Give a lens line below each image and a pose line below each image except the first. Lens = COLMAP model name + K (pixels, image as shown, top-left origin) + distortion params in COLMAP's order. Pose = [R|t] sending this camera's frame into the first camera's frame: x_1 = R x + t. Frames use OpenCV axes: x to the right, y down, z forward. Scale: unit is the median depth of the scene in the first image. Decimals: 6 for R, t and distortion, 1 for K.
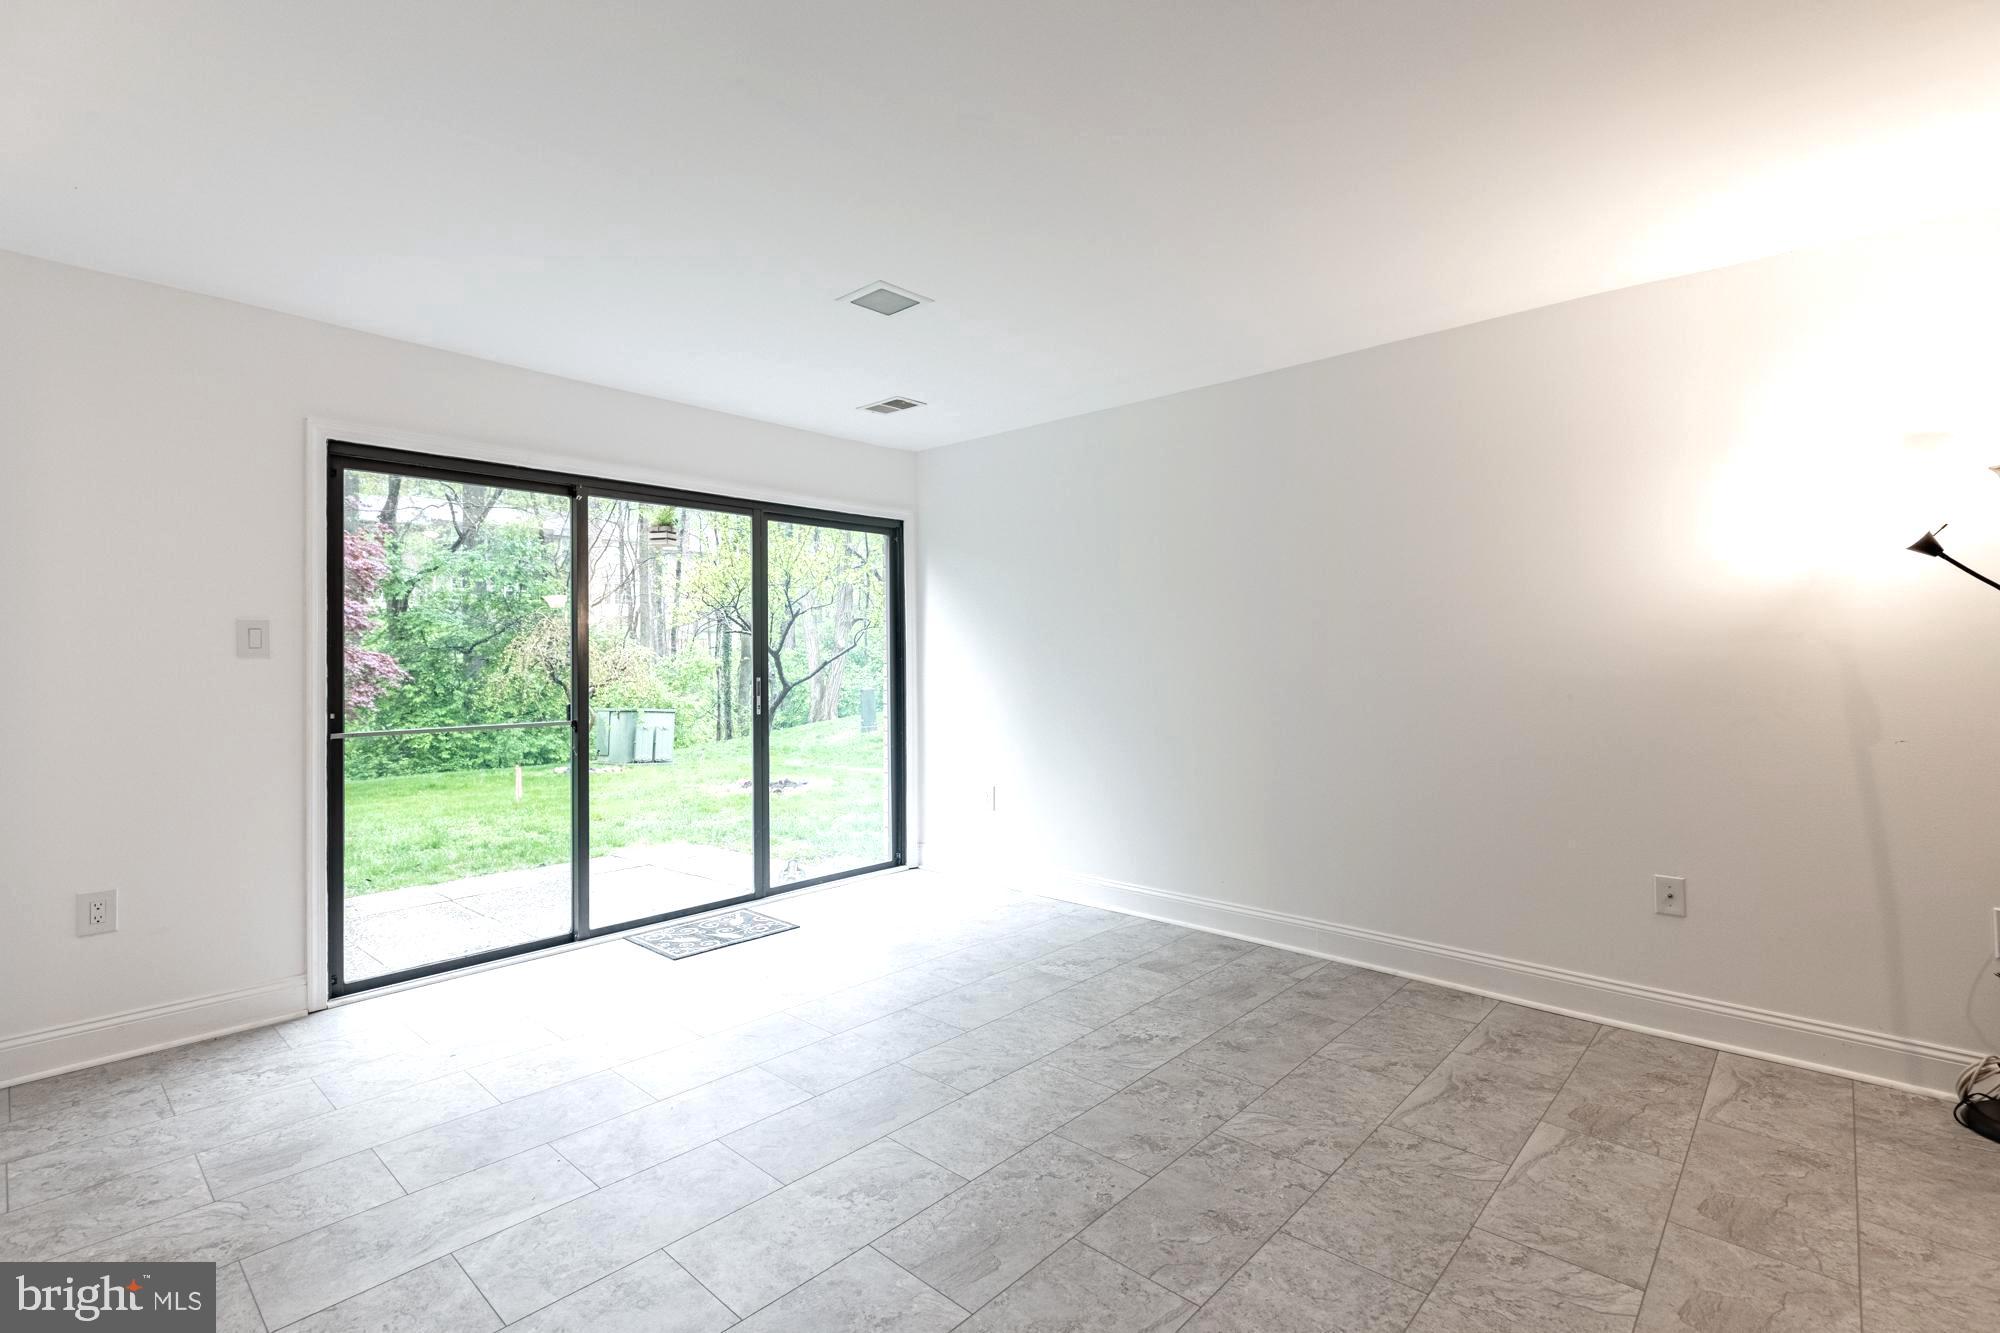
lens RADIAL K [[892.7, 0, 1008.5], [0, 892.7, 664.4], [0, 0, 1]] dist [0.003456, -0.002332]
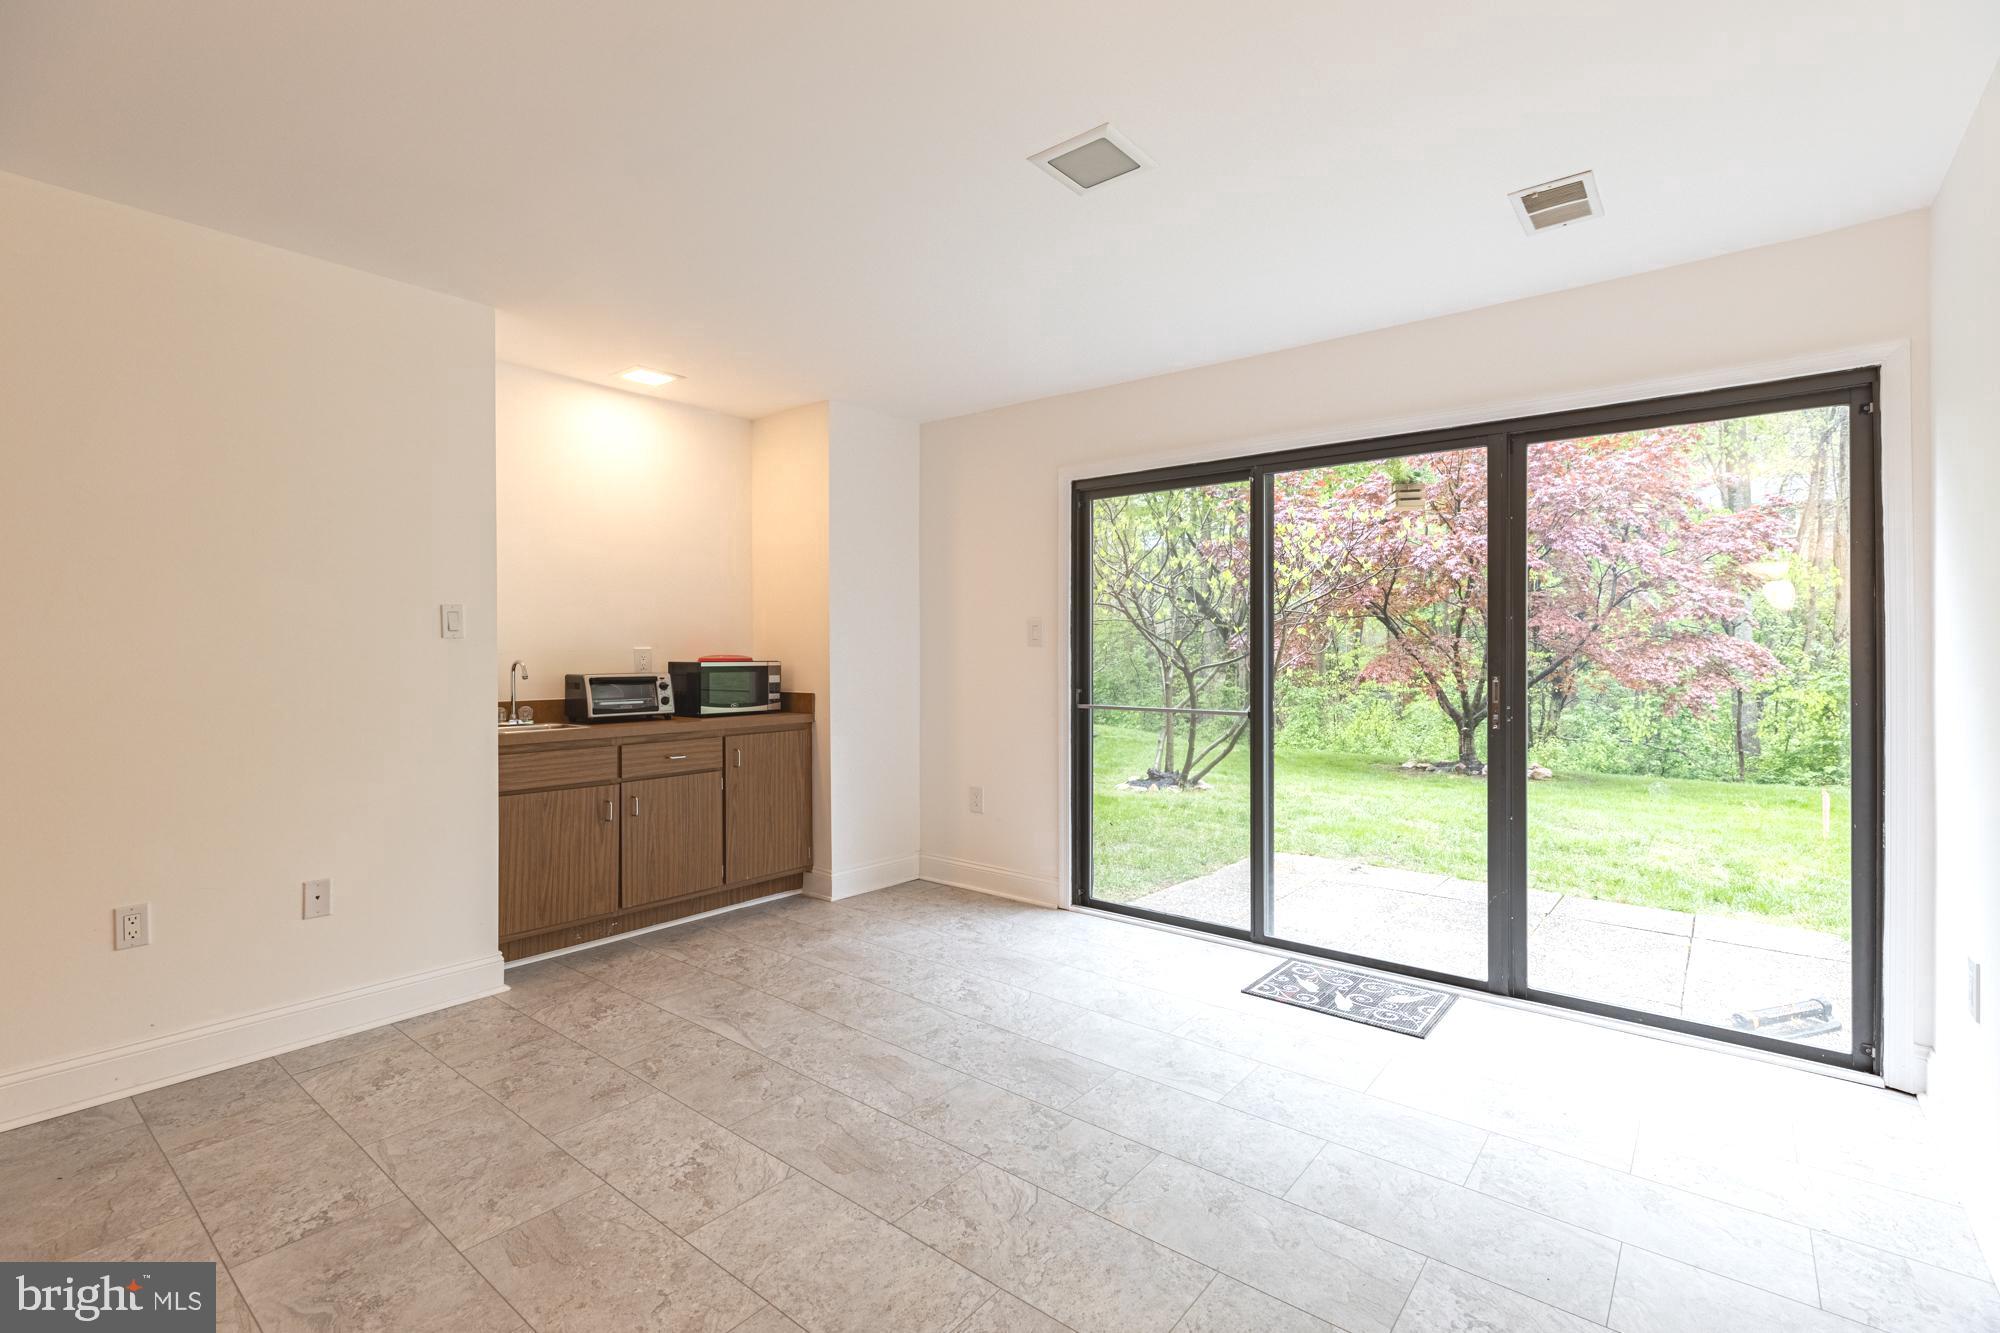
lens RADIAL K [[892.7, 0, 1009.5], [0, 892.7, 652.5], [0, 0, 1]] dist [0.003456, -0.002332]
pose [[0.065684, 0.002715, -0.997837, 0.490944], [-0.011928, 0.999927, 0.001935, -0.000008], [0.997769, 0.011775, 0.065711, 0.724425]]
